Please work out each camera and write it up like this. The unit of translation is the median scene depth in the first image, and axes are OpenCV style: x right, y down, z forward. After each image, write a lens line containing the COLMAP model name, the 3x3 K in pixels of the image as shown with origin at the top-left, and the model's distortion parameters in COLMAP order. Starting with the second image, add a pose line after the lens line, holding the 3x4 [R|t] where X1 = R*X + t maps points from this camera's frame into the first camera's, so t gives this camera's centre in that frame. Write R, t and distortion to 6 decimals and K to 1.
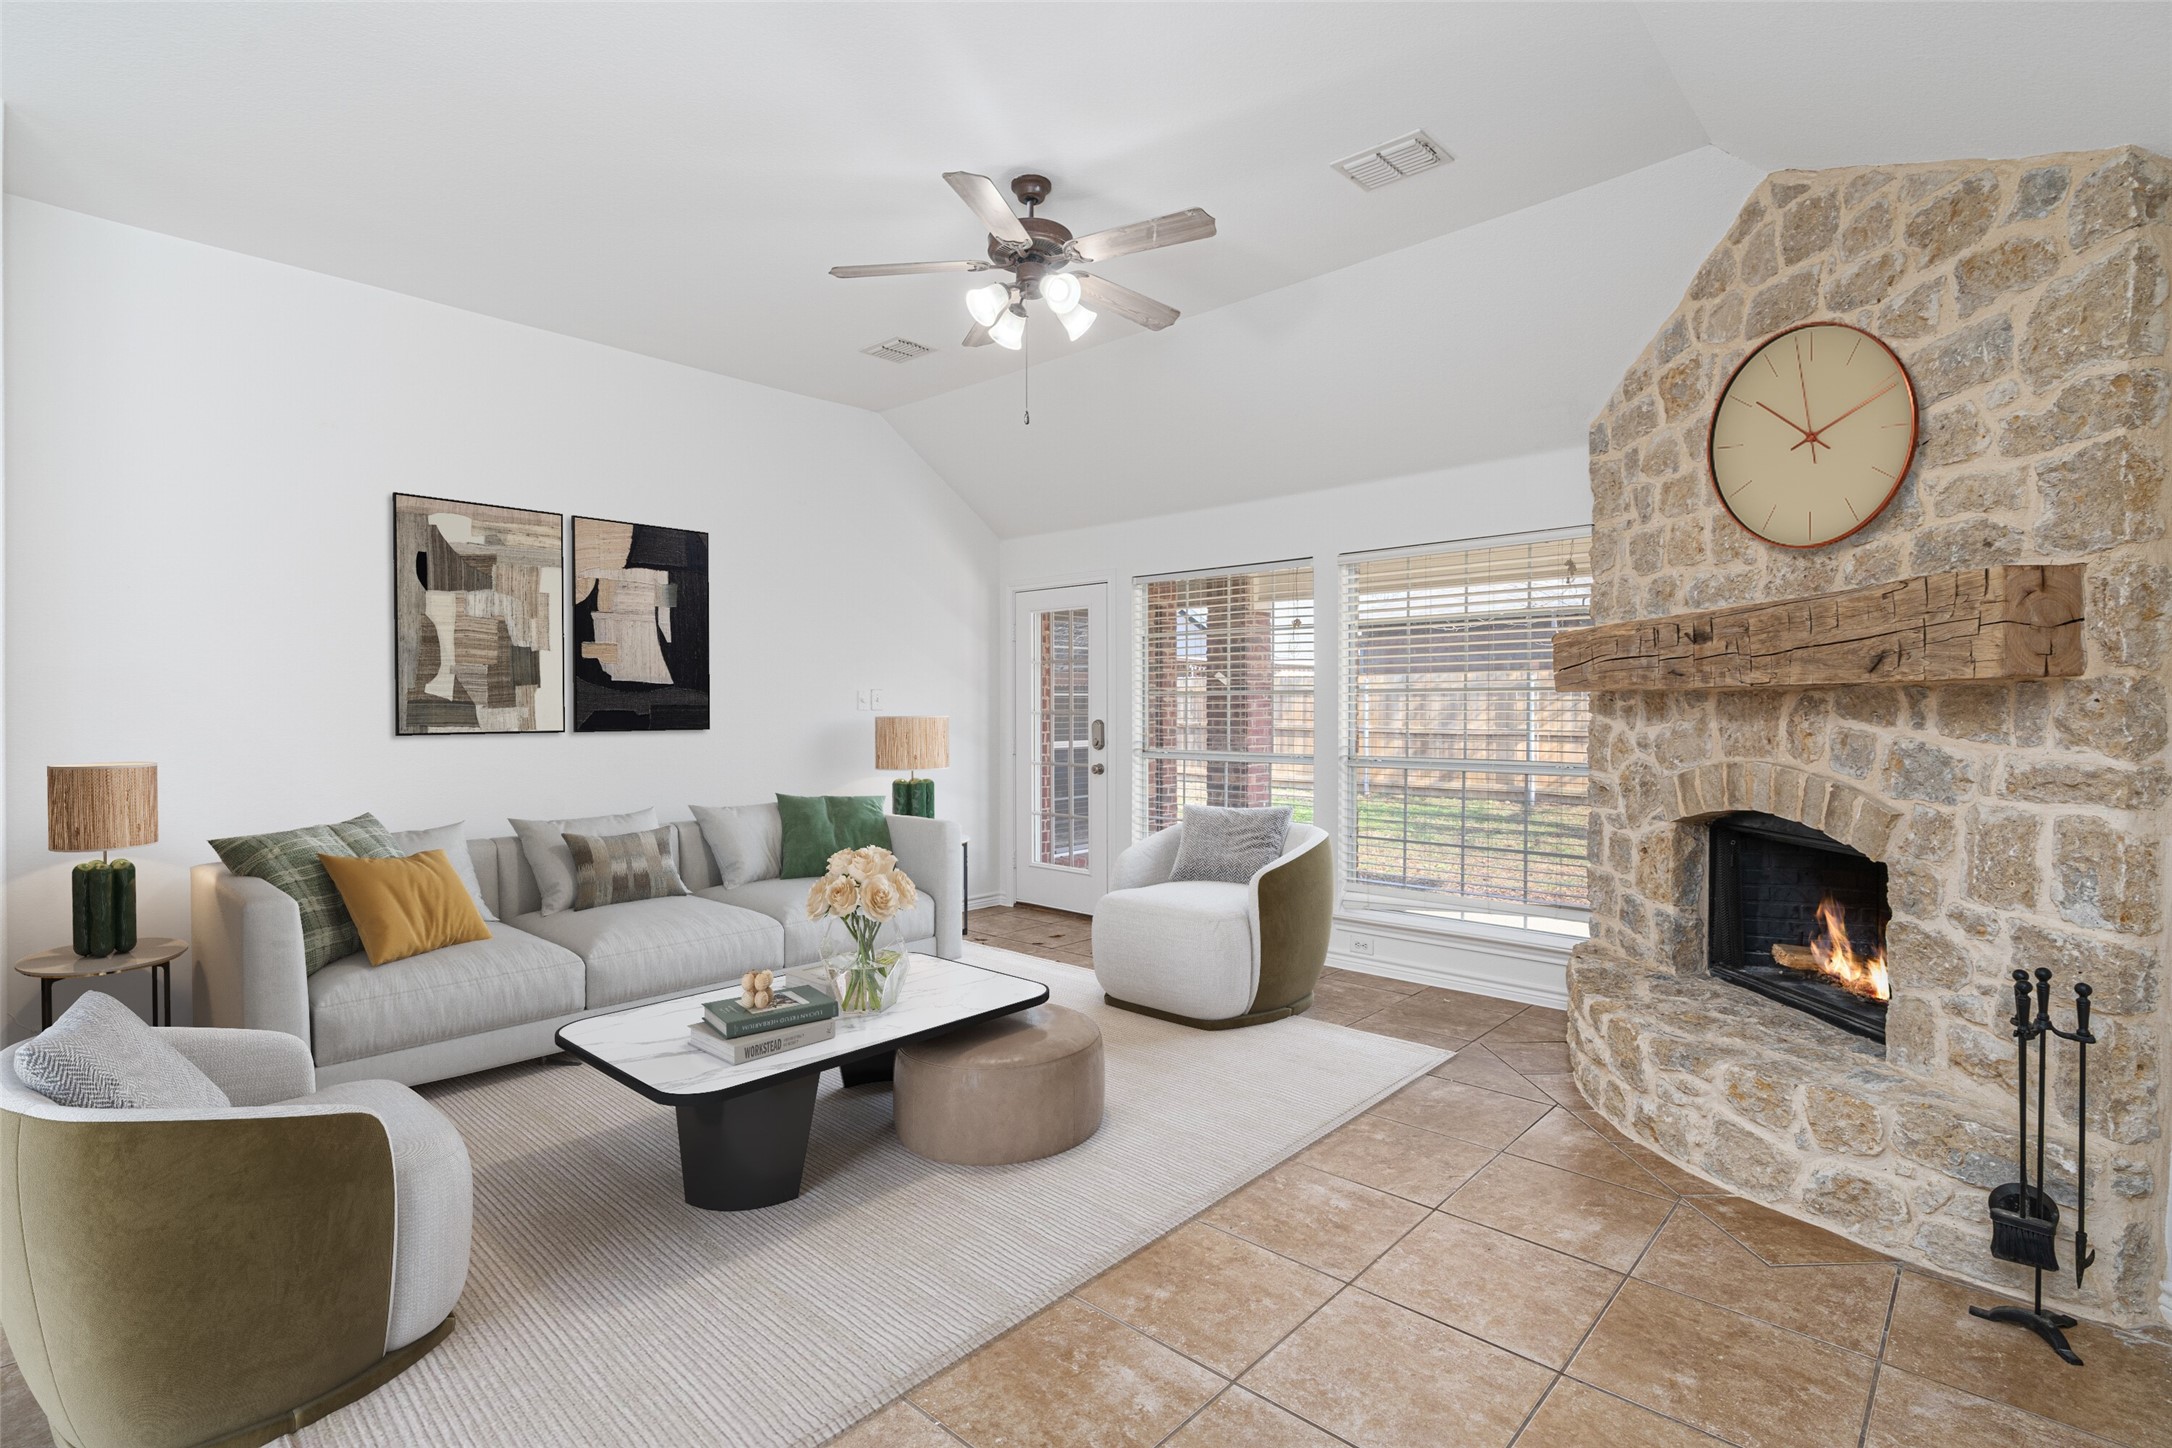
lens RADIAL K [[1046.0, 0, 1140.3], [0, 1046.0, 723.3], [0, 0, 1]] dist [0.001136, 0.000577]
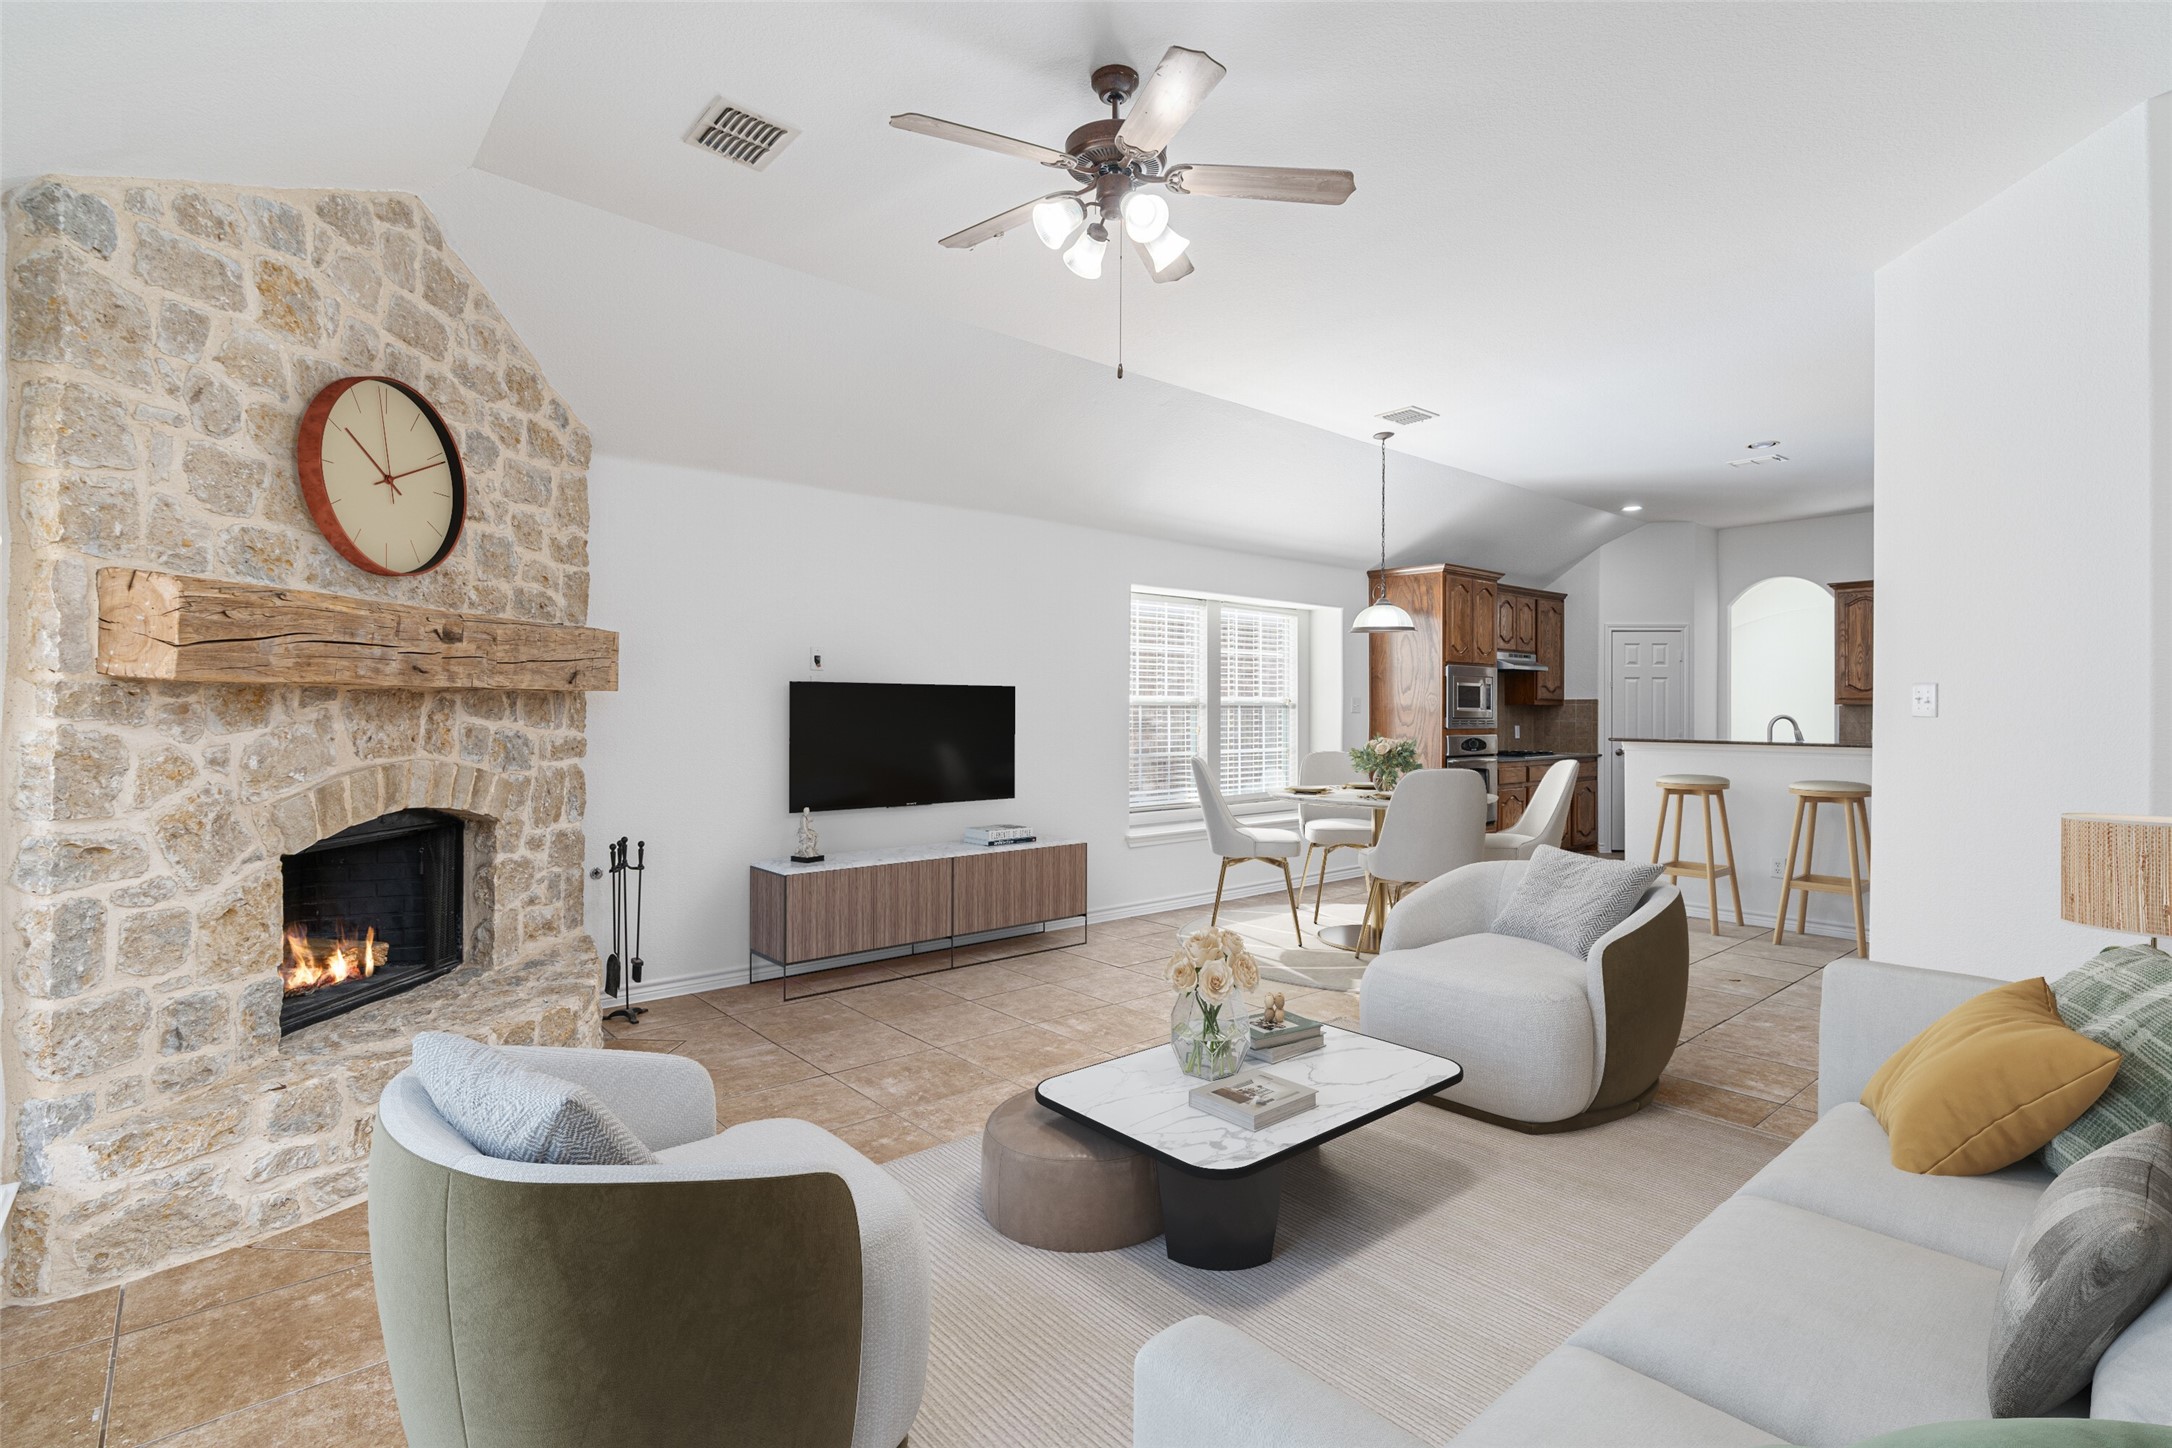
lens RADIAL K [[1039.1, 0, 1094.3], [0, 1039.1, 706.3], [0, 0, 1]] dist [-0.001608, -0.000228]
pose [[-0.987803, -0.003356, 0.155675, -0.256440], [-0.001033, 0.999887, 0.015003, -0.035713], [-0.155708, 0.014659, -0.987694, 2.146575]]
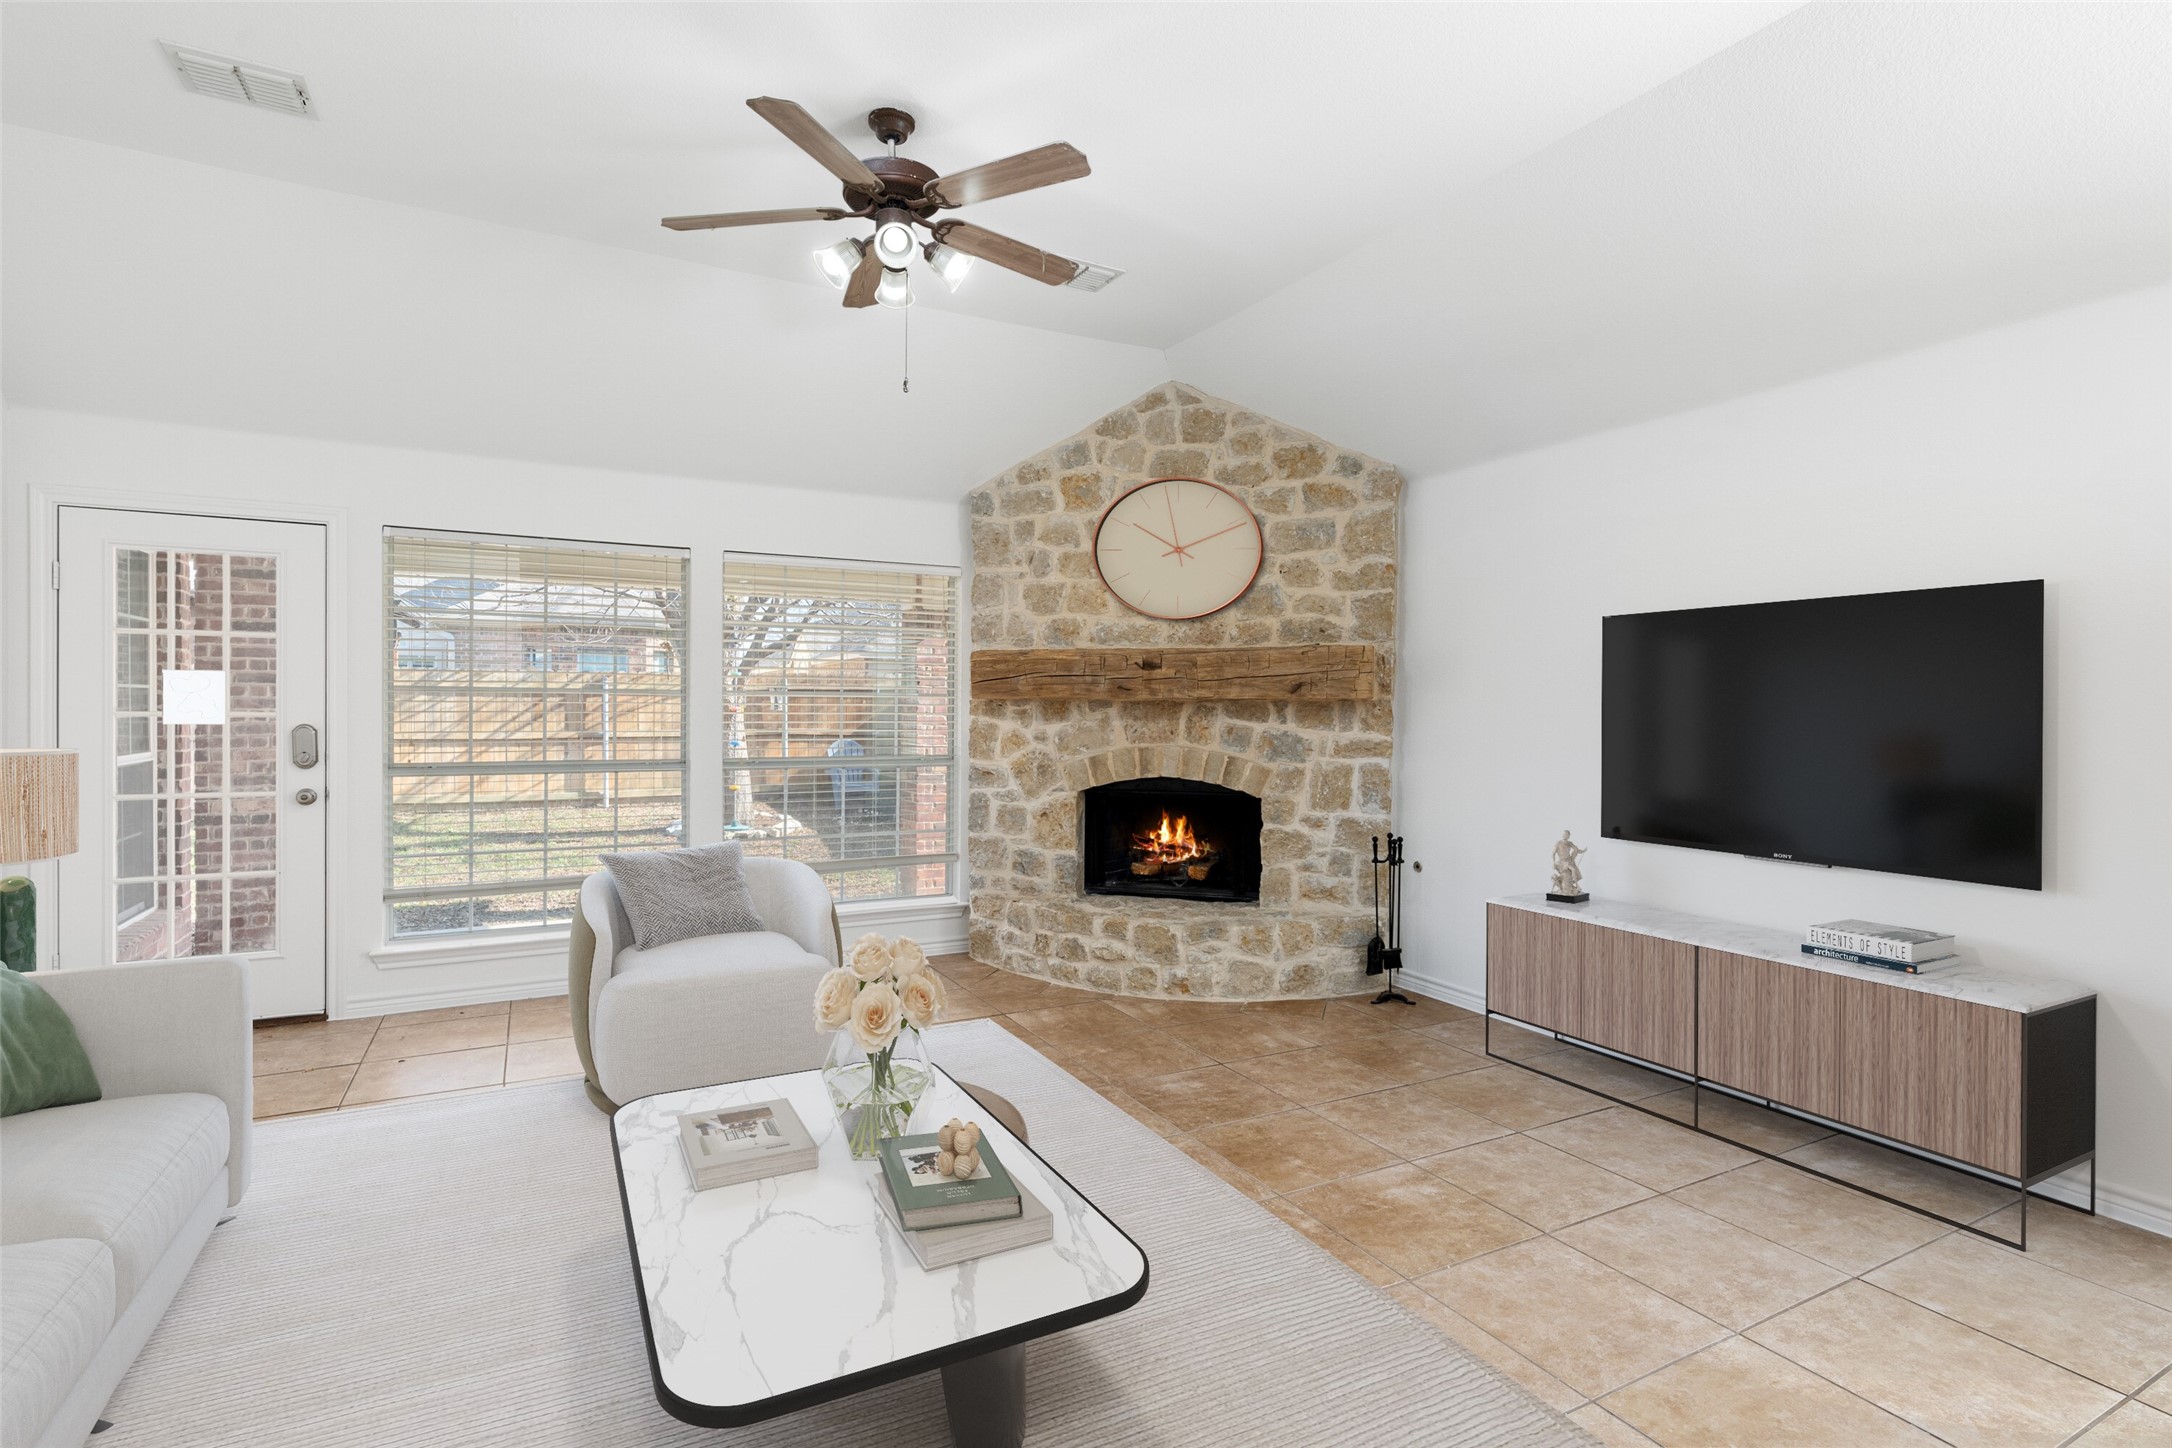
lens RADIAL K [[1001.1, 0, 1086.0], [0, 1001.1, 724.0], [0, 0, 1]] dist [-0.001315, -0.000073]
pose [[0.360323, -0.007850, 0.932794, -0.988828], [0.008360, 0.999952, 0.005186, -0.006187], [-0.932790, 0.005929, 0.360371, 0.637851]]
